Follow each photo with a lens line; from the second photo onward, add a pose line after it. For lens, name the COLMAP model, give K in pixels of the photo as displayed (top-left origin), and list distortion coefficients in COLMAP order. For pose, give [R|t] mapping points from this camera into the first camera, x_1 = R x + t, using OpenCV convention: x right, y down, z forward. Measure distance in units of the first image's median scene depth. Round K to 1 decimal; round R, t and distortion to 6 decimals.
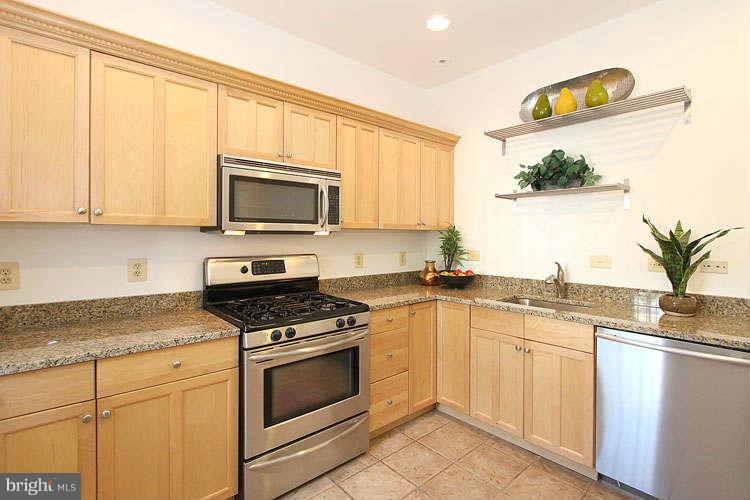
lens RADIAL K [[361.2, 0, 378.6], [0, 361.2, 243.4], [0, 0, 1]] dist [-0.012618, 0.000888]
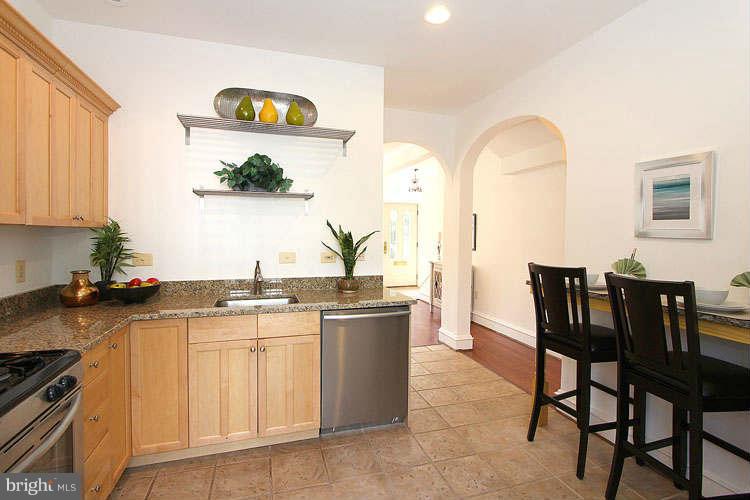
lens RADIAL K [[361.2, 0, 377.5], [0, 361.2, 243.8], [0, 0, 1]] dist [-0.012618, 0.000888]
pose [[0.418243, -0.024271, 0.908011, -0.331914], [0.012840, 0.999701, 0.020808, -0.015736], [-0.908244, 0.002956, 0.418430, 0.249627]]
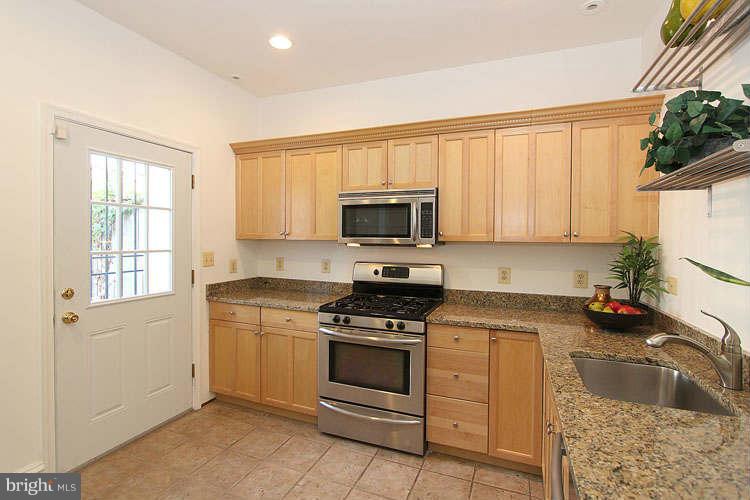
lens RADIAL K [[361.2, 0, 376.1], [0, 361.2, 247.4], [0, 0, 1]] dist [-0.012618, 0.000888]
pose [[0.442989, 0.021800, -0.896262, 0.775146], [-0.026381, 0.999588, 0.011275, -0.031776], [0.896139, 0.018649, 0.443382, 0.381782]]
